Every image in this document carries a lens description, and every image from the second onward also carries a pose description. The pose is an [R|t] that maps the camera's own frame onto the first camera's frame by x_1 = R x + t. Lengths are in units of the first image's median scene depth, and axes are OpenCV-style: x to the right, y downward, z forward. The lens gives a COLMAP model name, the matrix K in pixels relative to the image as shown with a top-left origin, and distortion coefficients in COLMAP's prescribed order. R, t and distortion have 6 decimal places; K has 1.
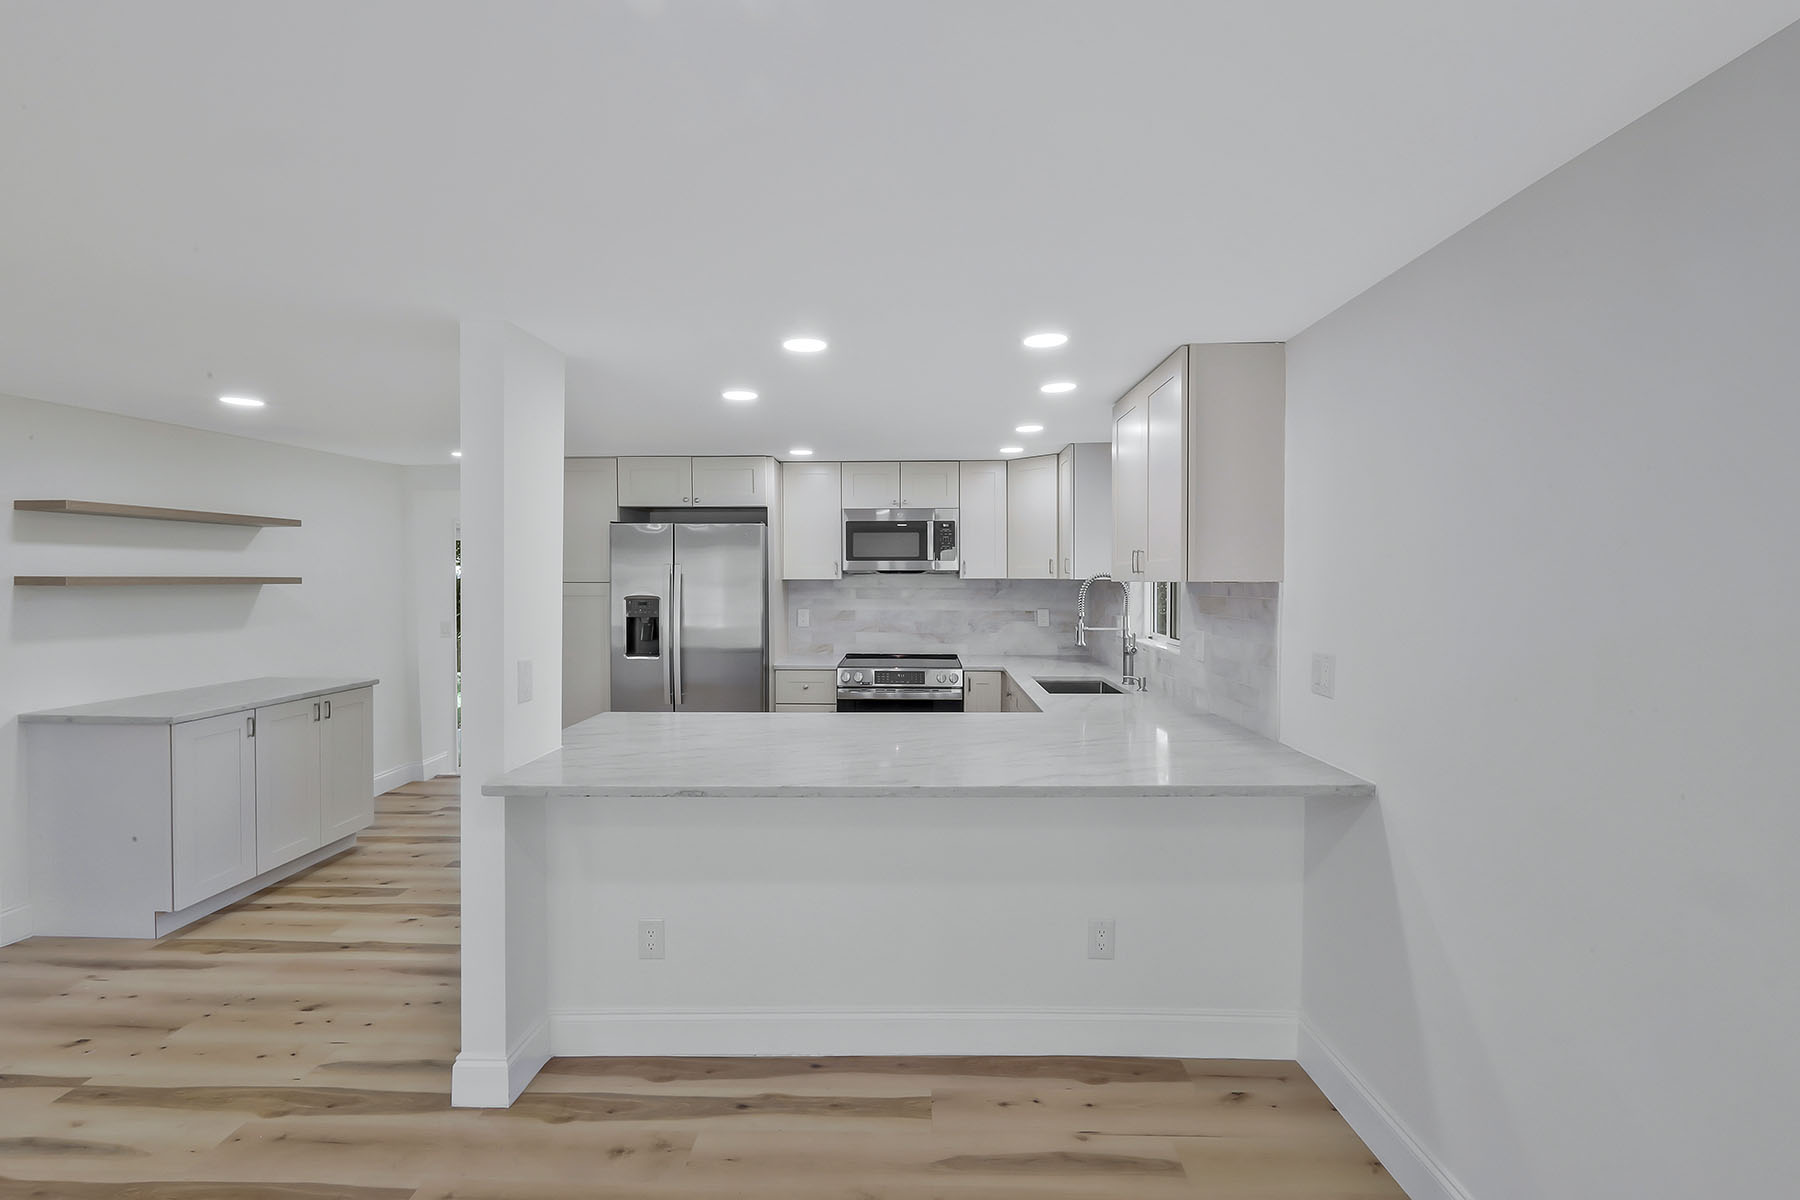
lens RADIAL K [[820.3, 0, 919.6], [0, 820.3, 589.4], [0, 0, 1]] dist [-0.001525, -0.000140]
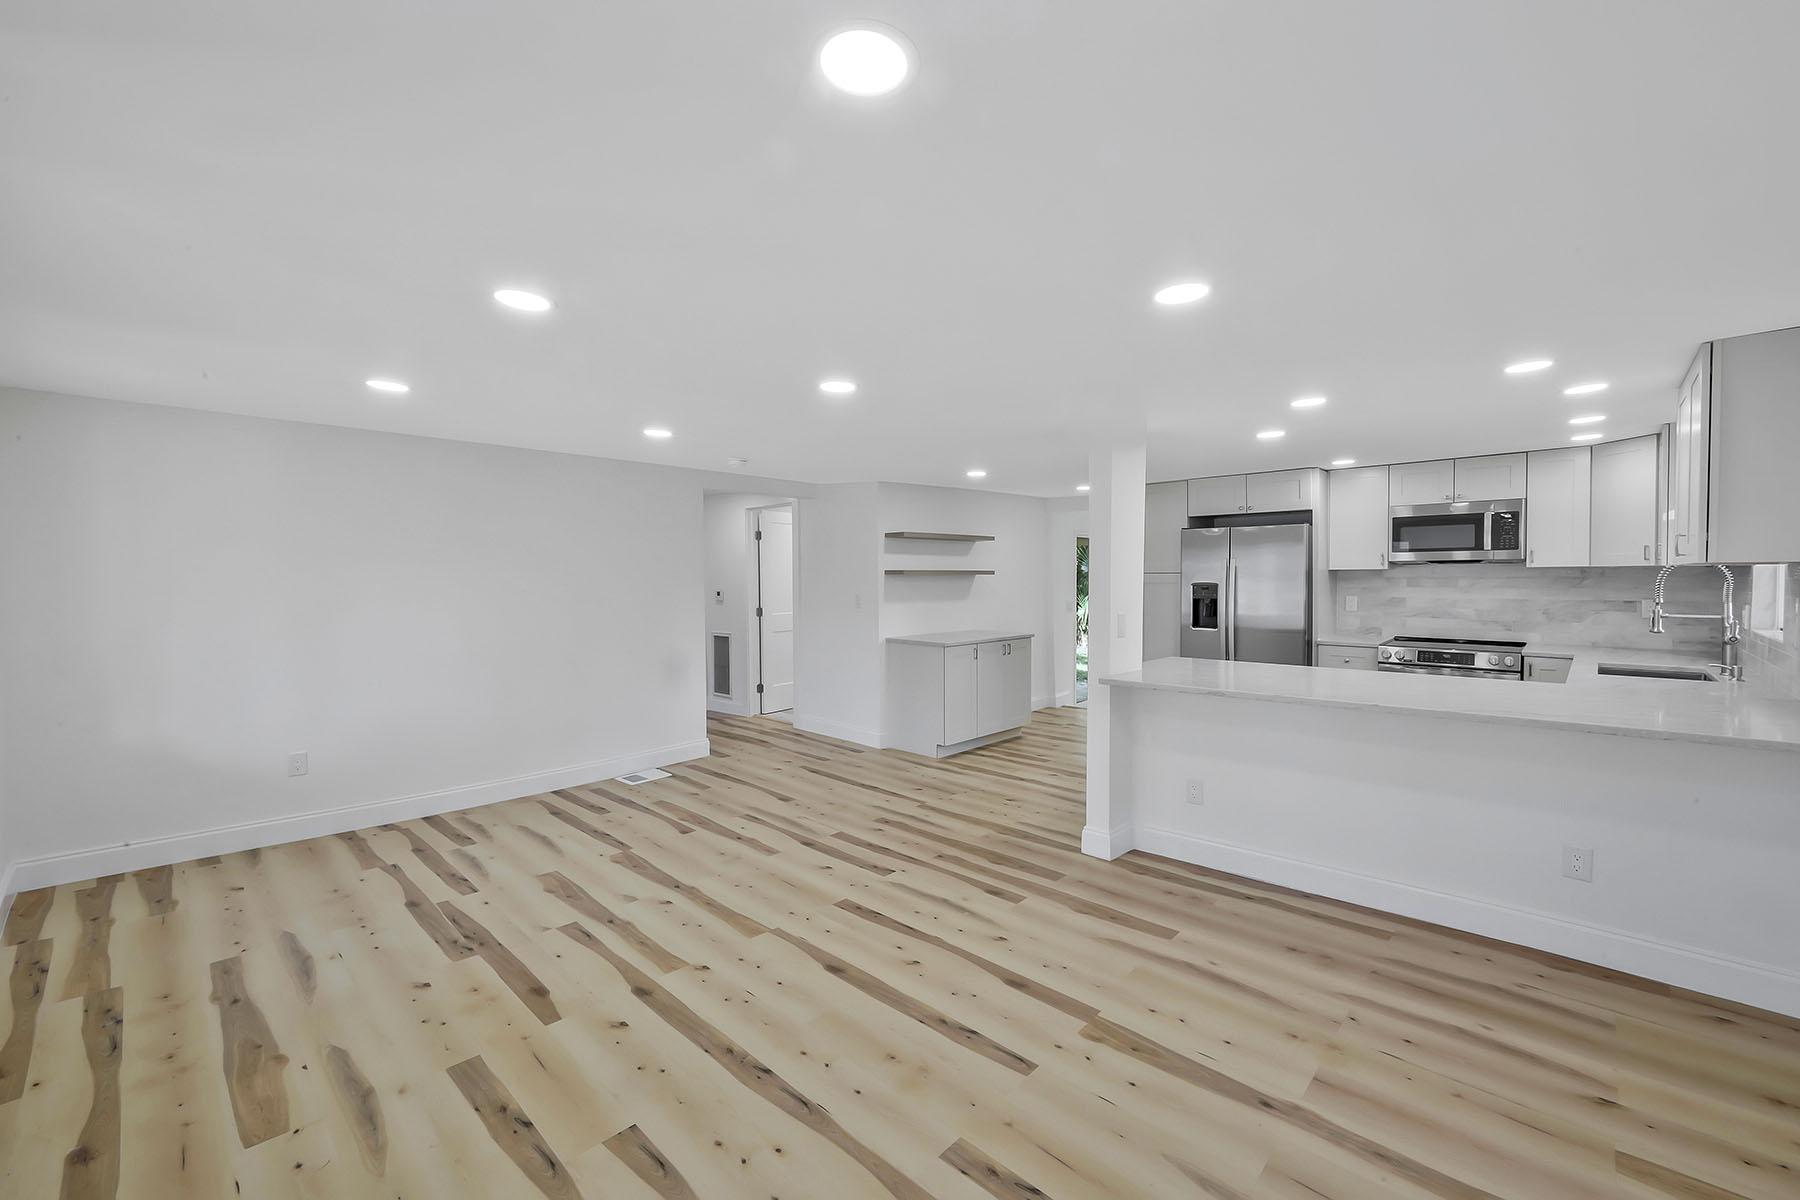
lens RADIAL K [[737.3, 0, 877.9], [0, 737.3, 593.8], [0, 0, 1]] dist [-0.000054, 0.000218]
pose [[0.720057, 0.013182, -0.693789, 0.119034], [-0.005291, 0.999895, 0.013506, 0.013278], [0.693894, -0.006054, 0.720051, -0.249621]]
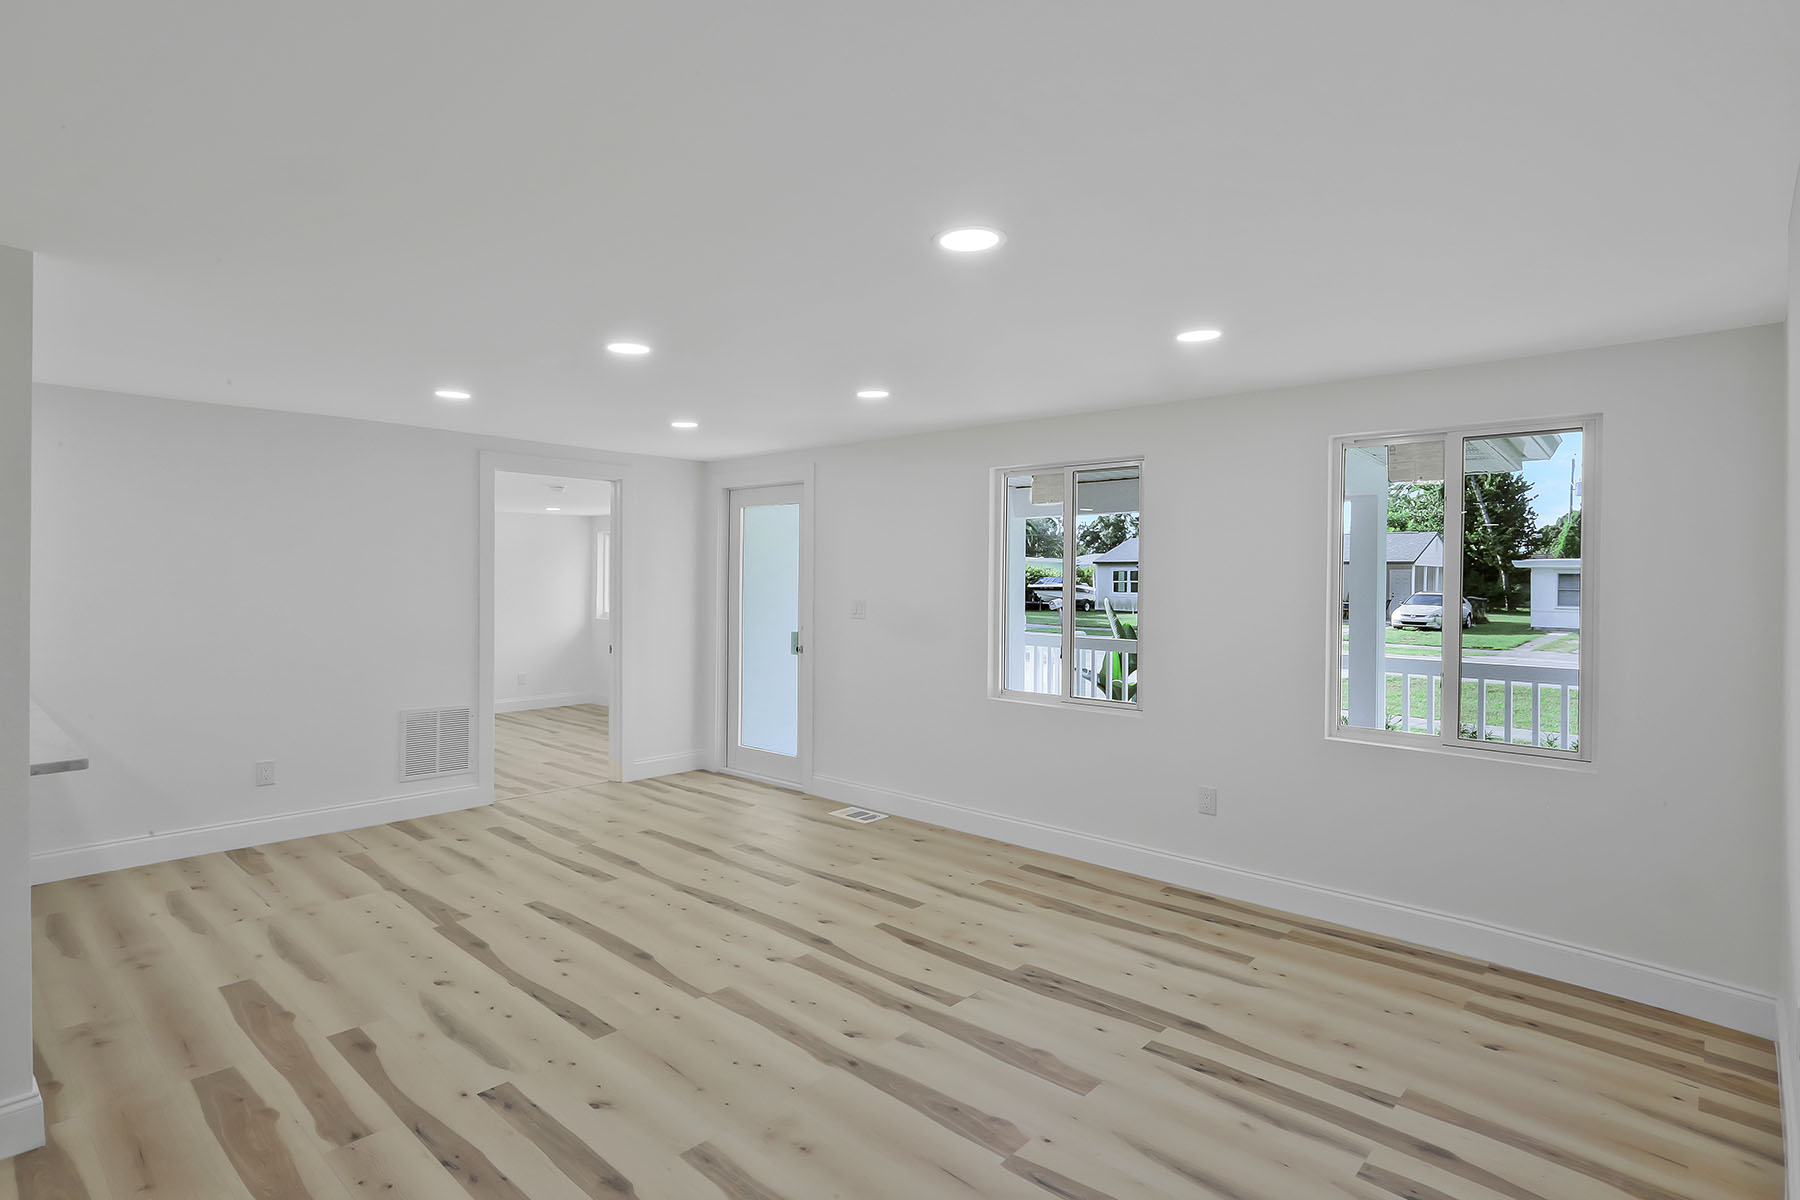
lens RADIAL K [[889.6, 0, 900.0], [0, 889.6, 600.0], [0, 0, 1]] dist [0.028118, -0.000199]
pose [[-0.759997, -0.030193, 0.649225, -0.918736], [-0.008479, 0.999296, 0.036548, 0.000262], [-0.649872, 0.022272, -0.759718, 0.548725]]
